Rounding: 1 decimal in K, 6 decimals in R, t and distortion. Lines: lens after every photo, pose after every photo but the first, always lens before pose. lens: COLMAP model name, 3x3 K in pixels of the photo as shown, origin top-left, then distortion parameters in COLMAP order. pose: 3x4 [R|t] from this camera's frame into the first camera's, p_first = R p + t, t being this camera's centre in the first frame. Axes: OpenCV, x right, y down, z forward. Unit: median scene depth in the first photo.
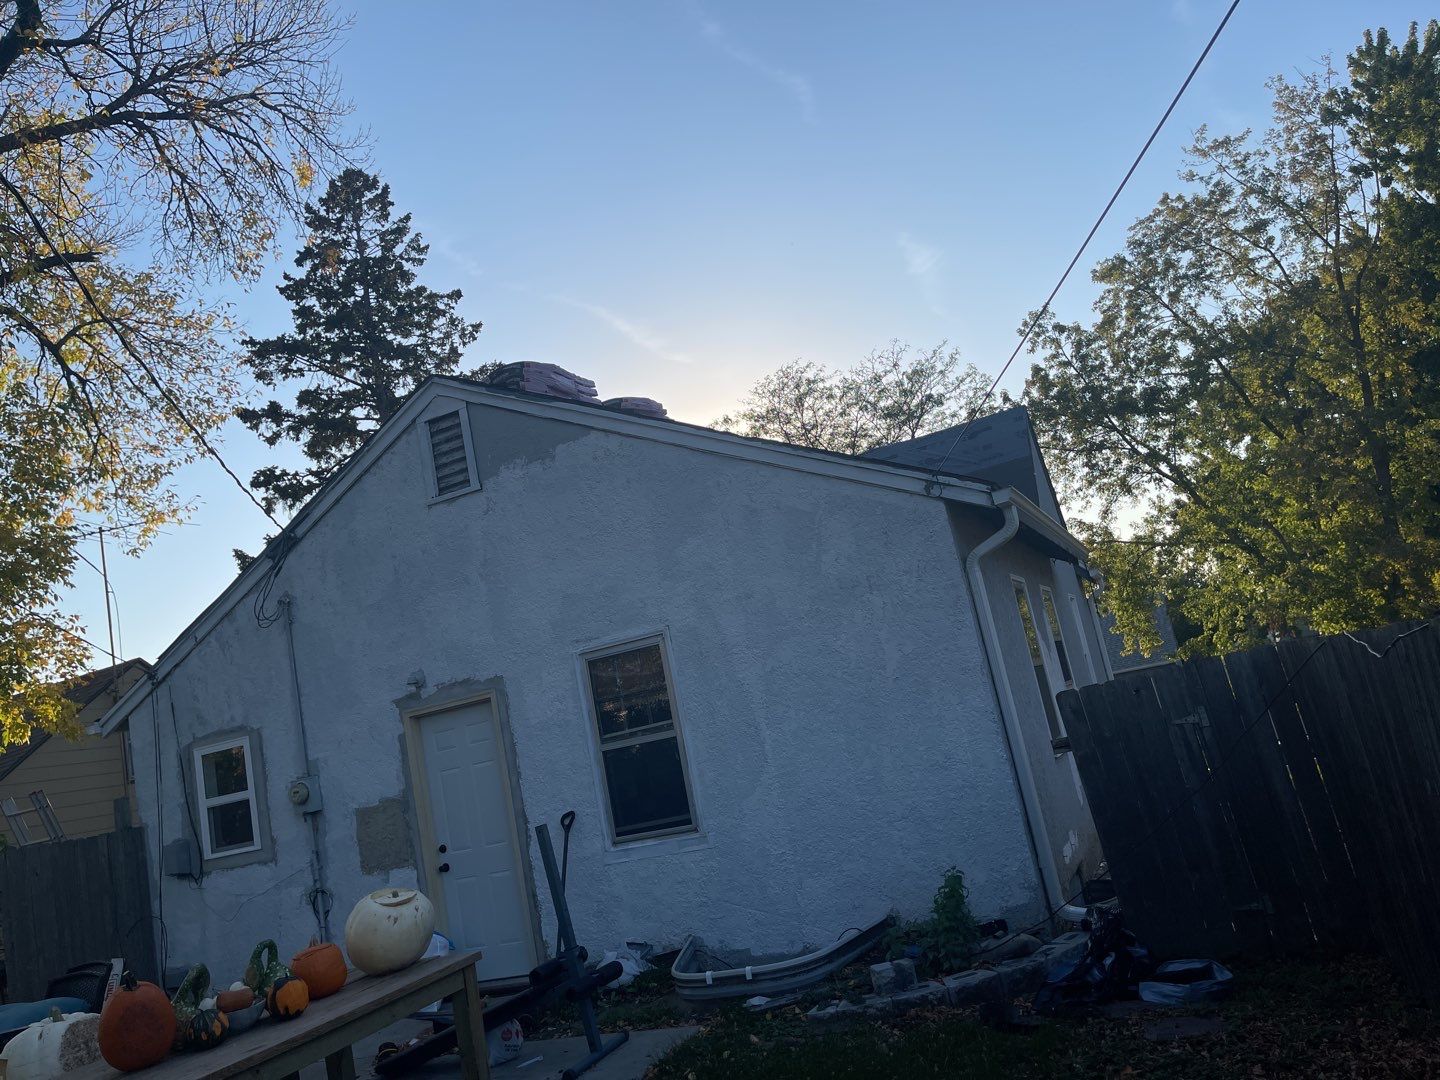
lens RADIAL K [[1084.6, 0, 693.0], [0, 1084.6, 542.7], [0, 0, 1]] dist [0.060618, -0.094166]
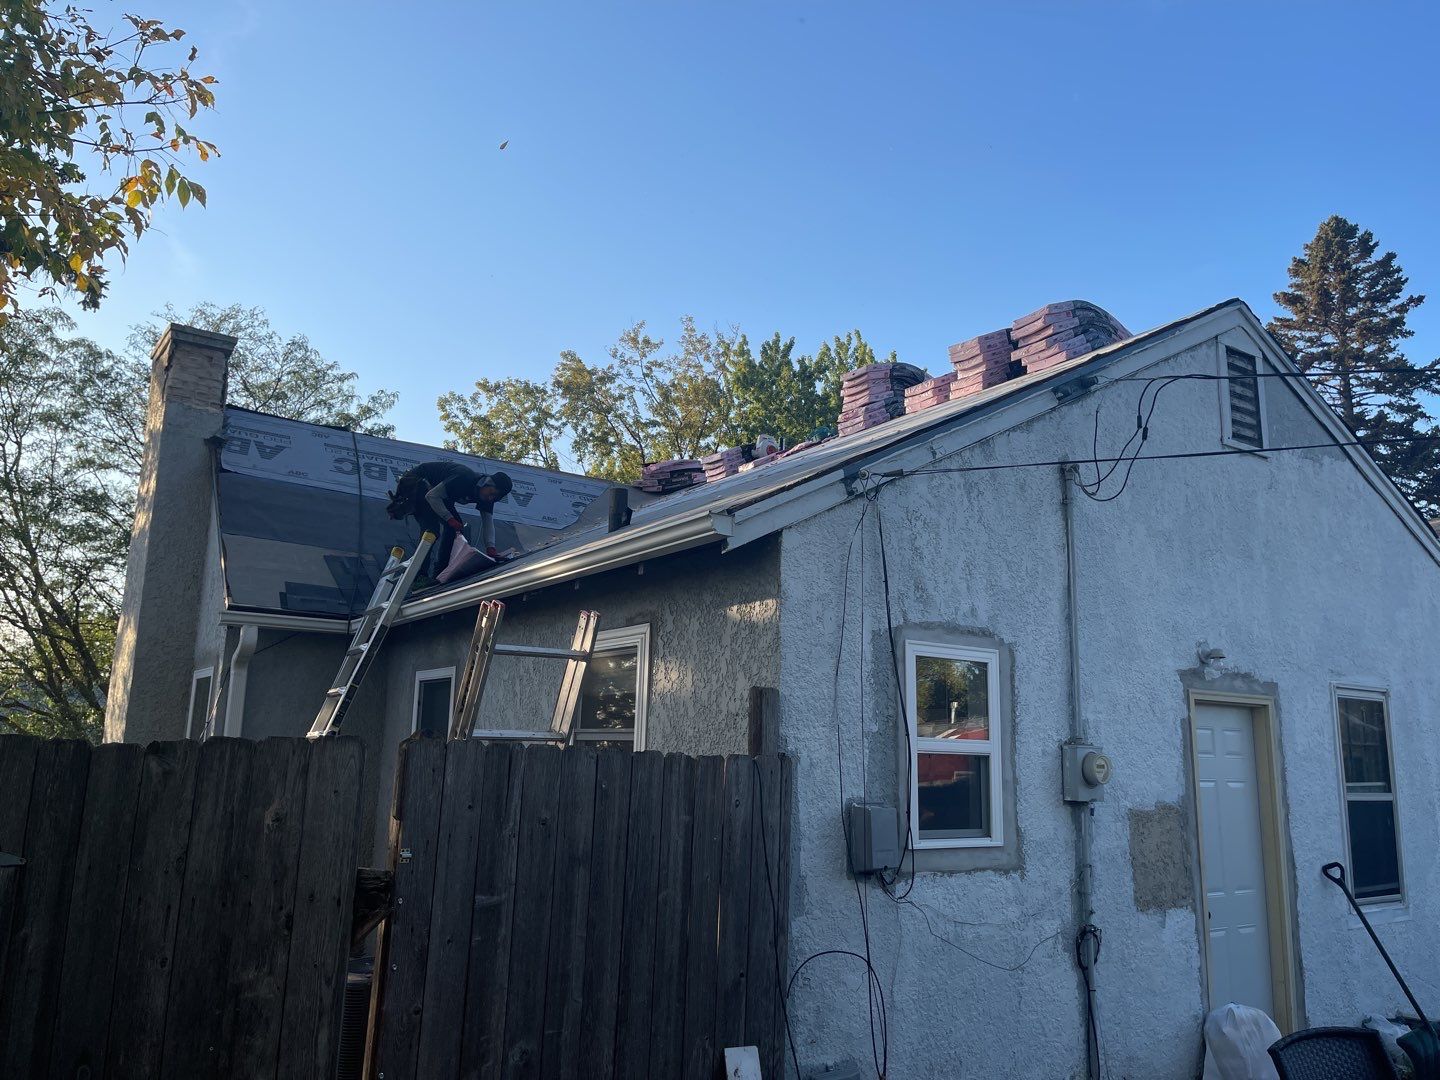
lens RADIAL K [[1084.6, 0, 693.0], [0, 1084.6, 542.7], [0, 0, 1]] dist [0.060618, -0.094166]
pose [[0.516935, 0.361465, 0.775965, -1.008505], [-0.278603, 0.928164, -0.246763, 0.326696], [-0.809419, -0.088625, 0.580506, 0.831091]]
